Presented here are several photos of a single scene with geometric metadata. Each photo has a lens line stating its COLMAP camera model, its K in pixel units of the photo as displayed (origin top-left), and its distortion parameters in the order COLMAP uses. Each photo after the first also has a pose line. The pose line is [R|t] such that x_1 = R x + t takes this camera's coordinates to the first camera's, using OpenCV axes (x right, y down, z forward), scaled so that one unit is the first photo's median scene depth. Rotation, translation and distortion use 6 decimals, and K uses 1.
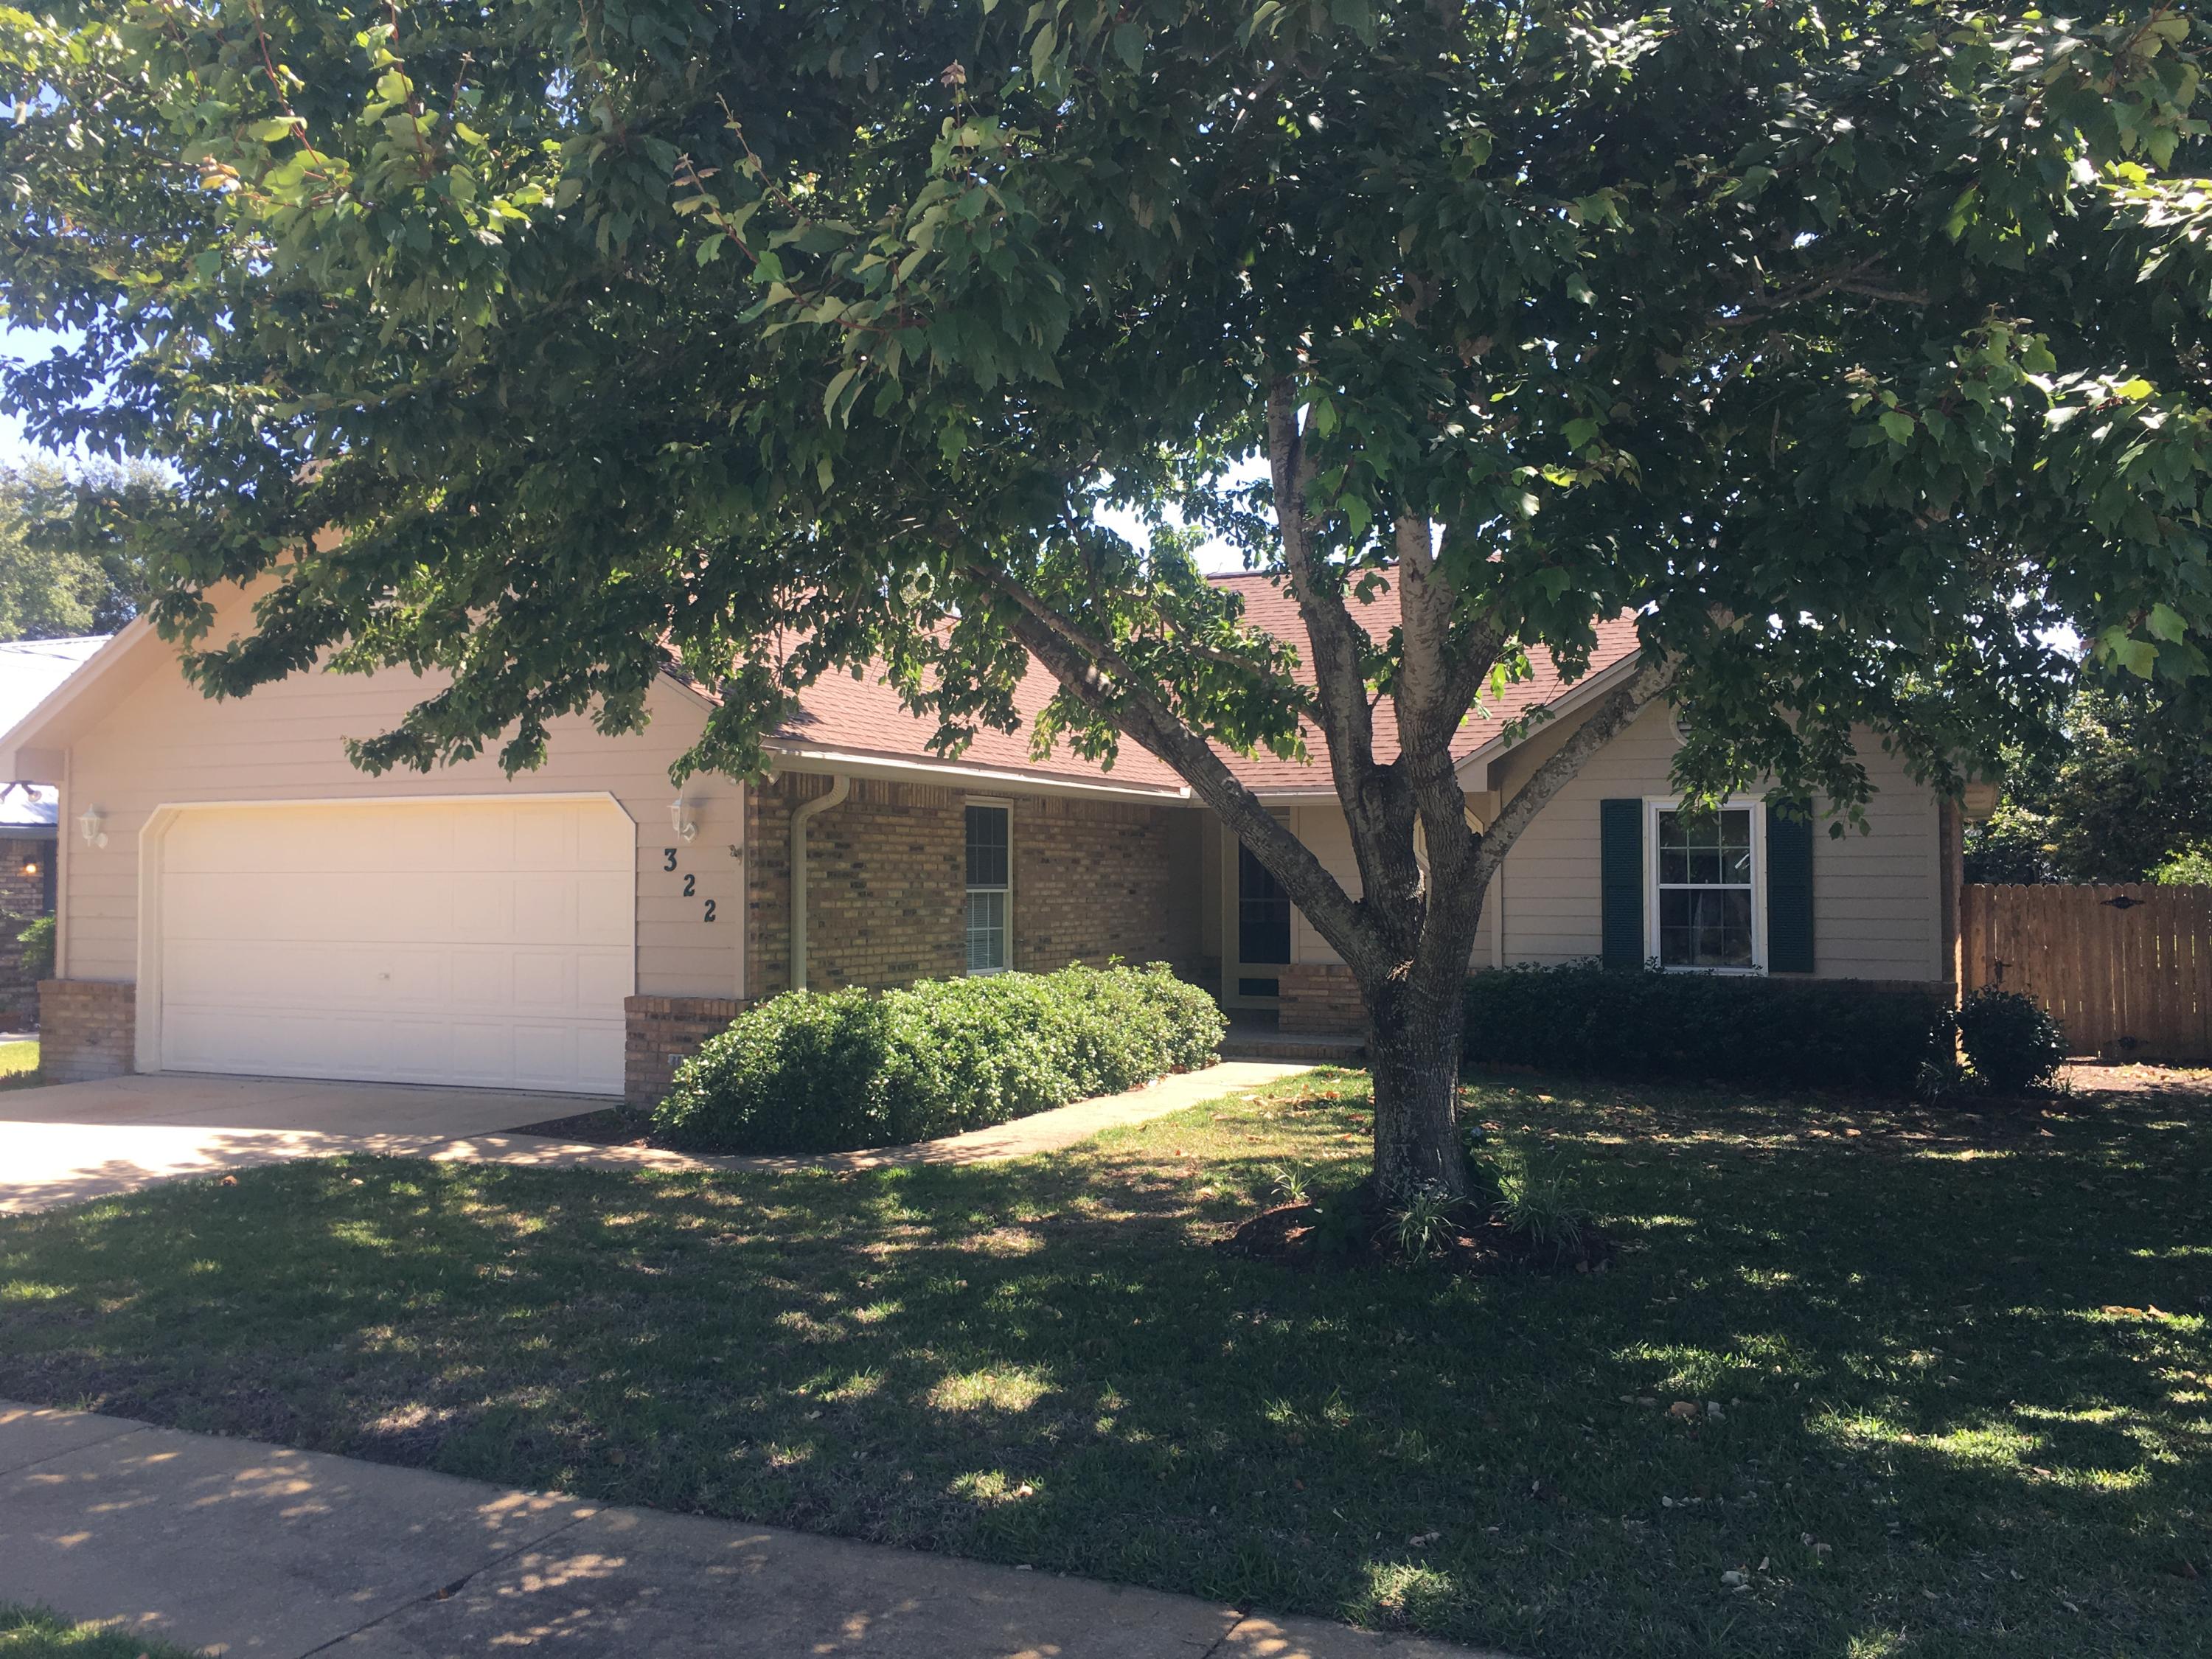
lens RADIAL K [[1893.0, 0, 1108.7], [0, 1893.0, 826.9], [0, 0, 1]] dist [0.073201, -0.096259]
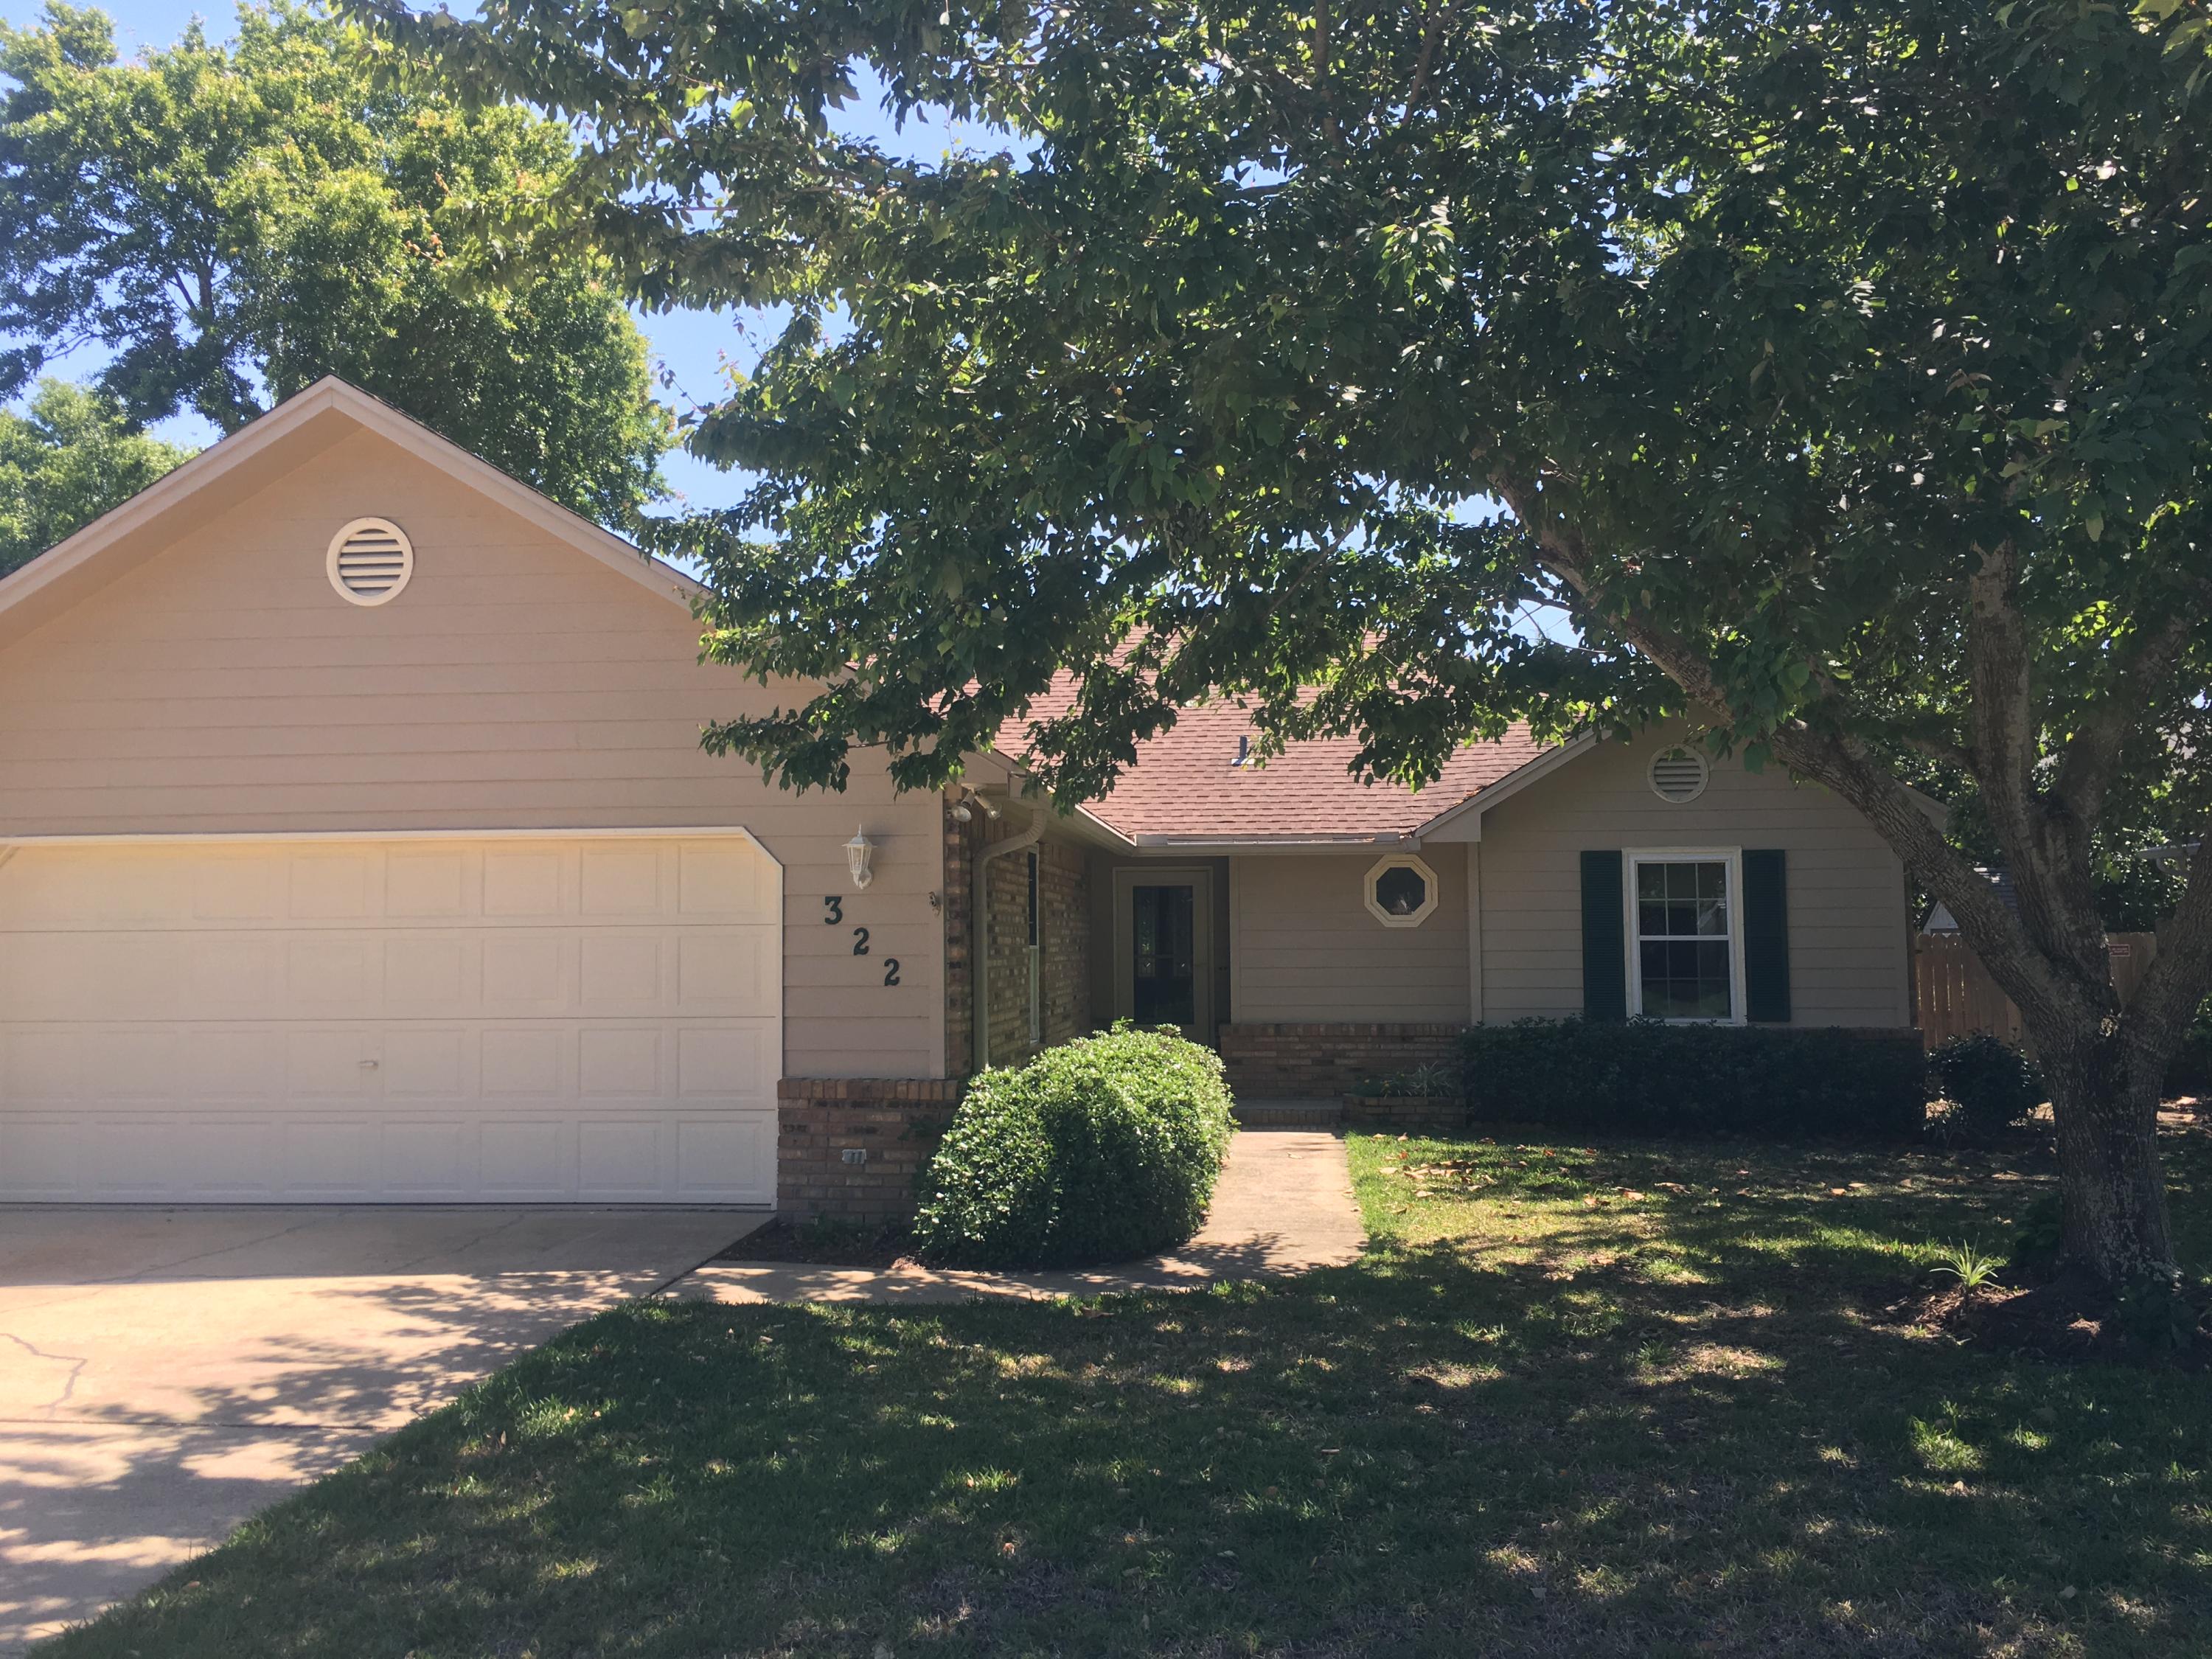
lens RADIAL K [[1893.0, 0, 1104.3], [0, 1893.0, 829.6], [0, 0, 1]] dist [0.073201, -0.096259]
pose [[0.940912, 0.013390, 0.338387, -0.363509], [-0.002956, 0.999505, -0.031330, 0.007132], [-0.338639, 0.028478, 0.940485, 0.175781]]
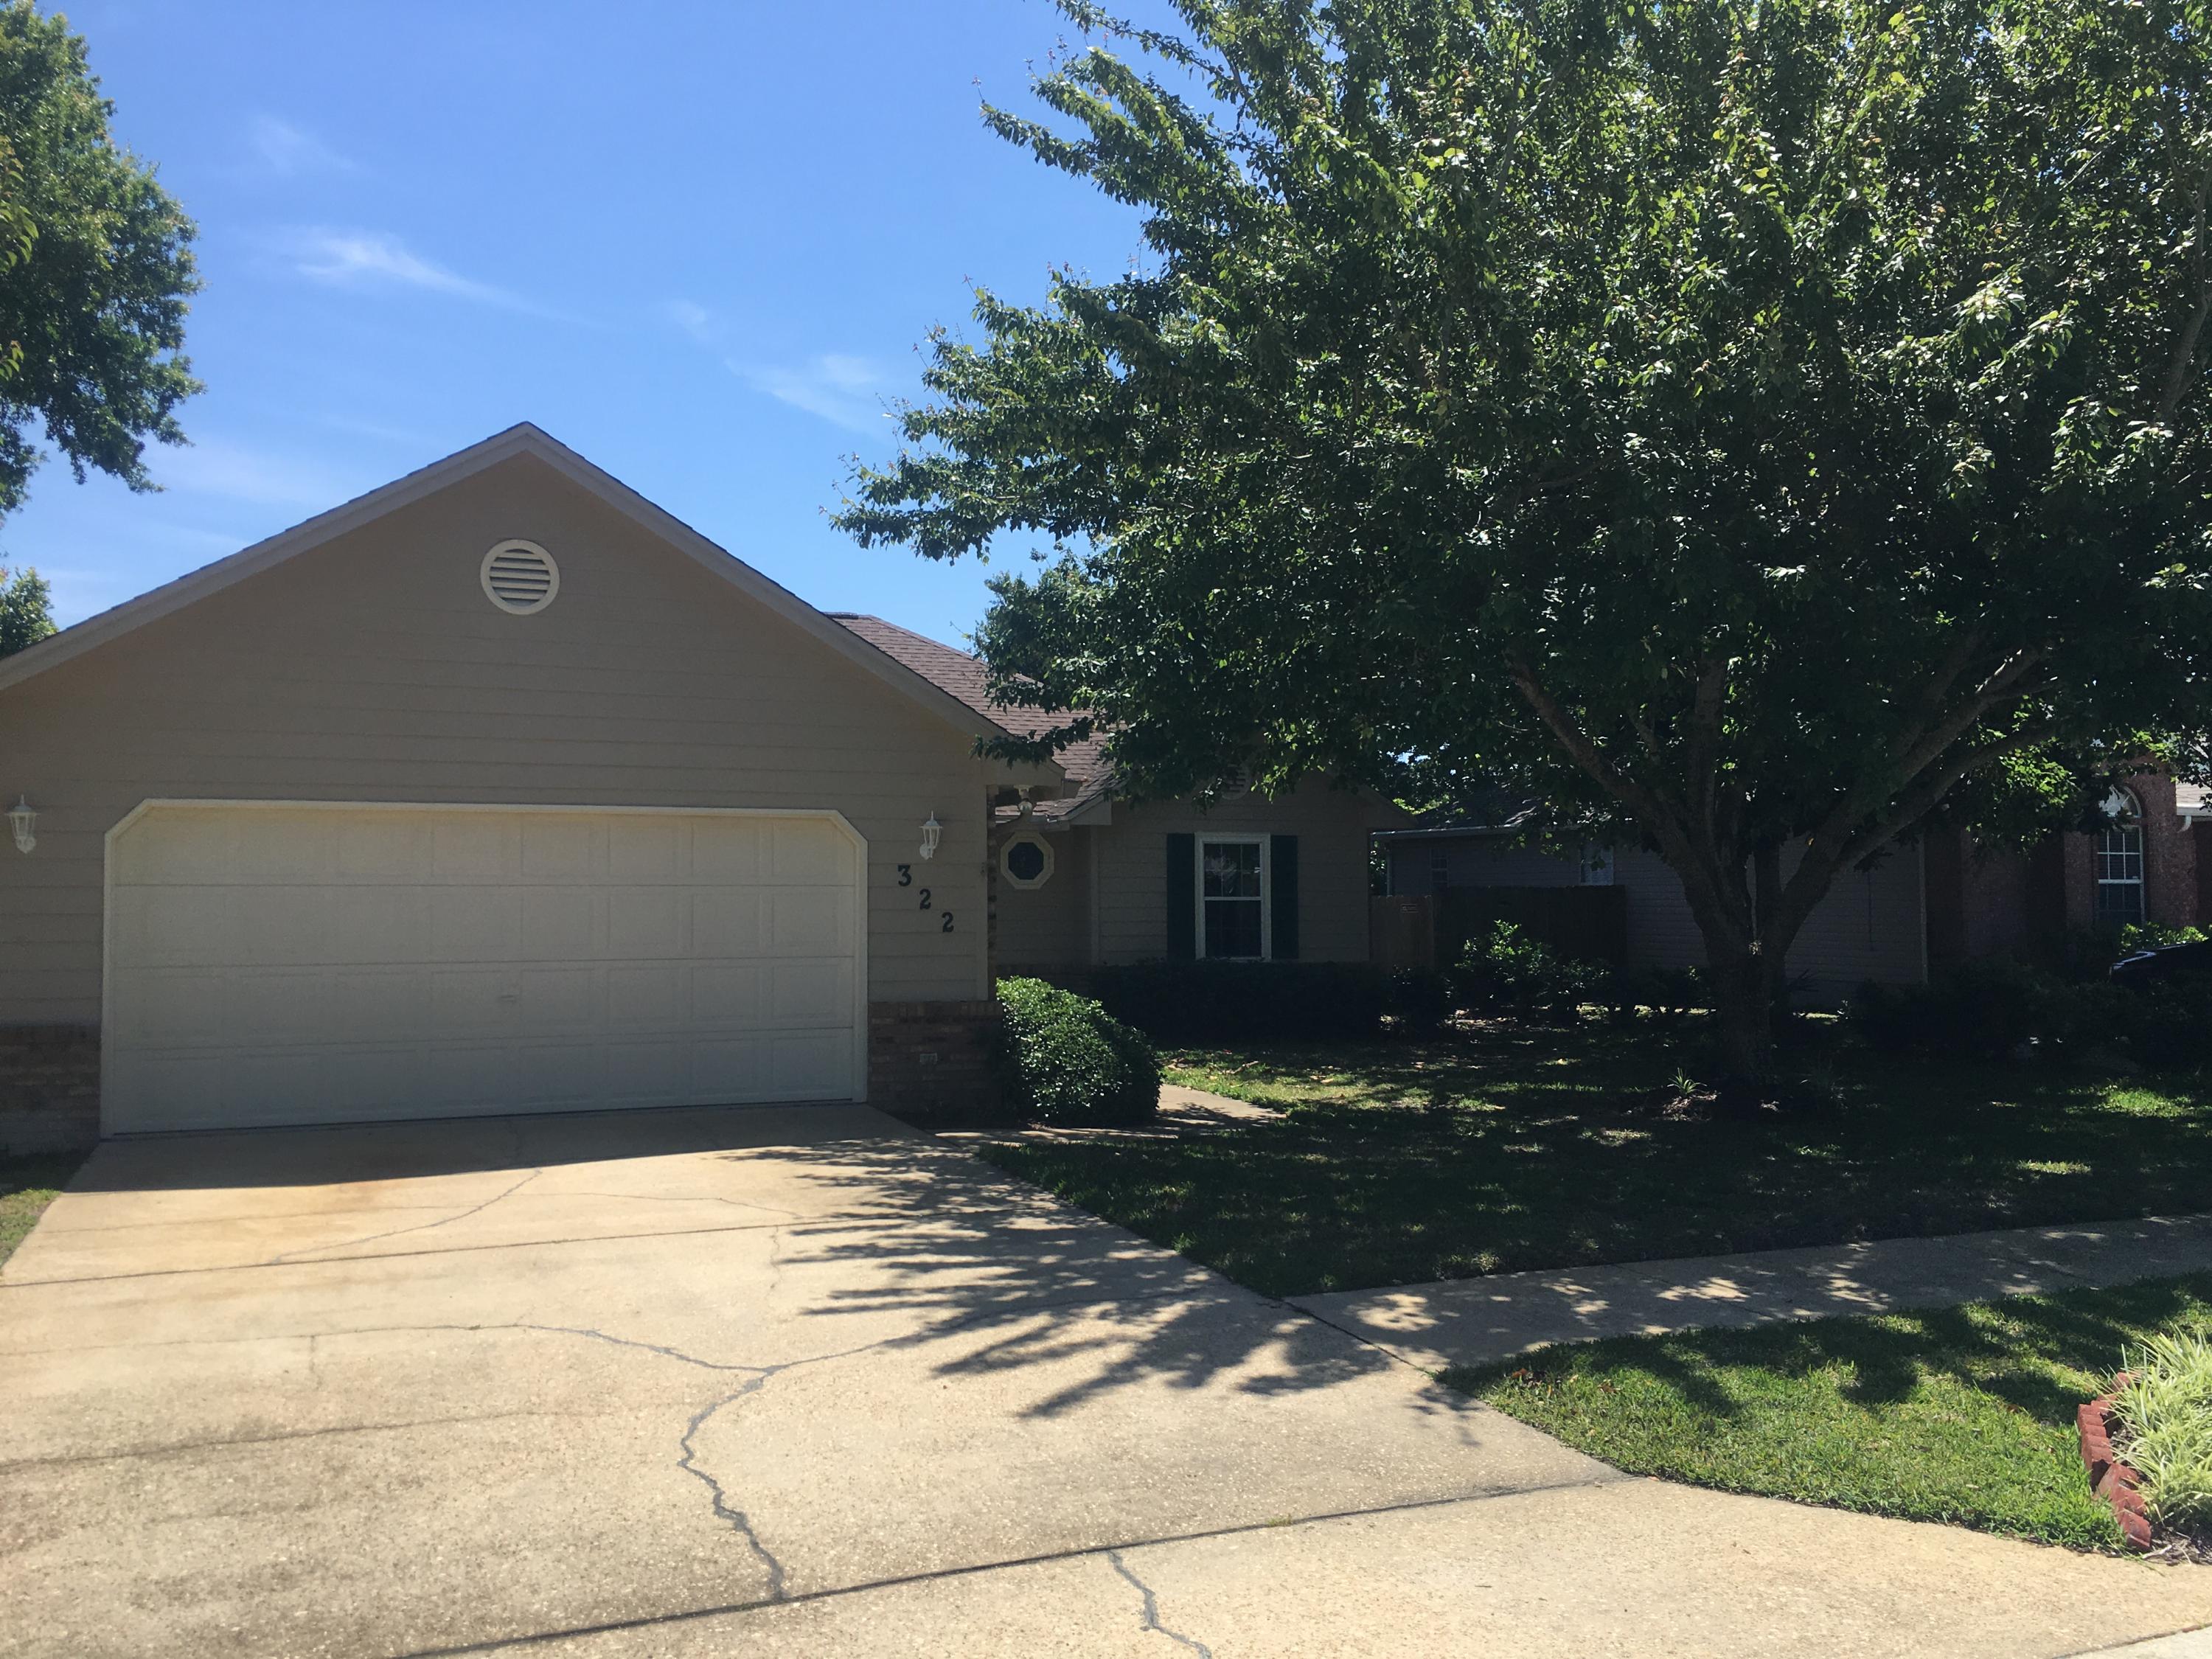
lens RADIAL K [[1893.0, 0, 1098.8], [0, 1893.0, 832.2], [0, 0, 1]] dist [0.073201, -0.096259]
pose [[0.670466, 0.024495, 0.741536, -0.874312], [-0.020876, 0.999682, -0.014147, 0.005247], [-0.741647, -0.005995, 0.670764, 0.179063]]
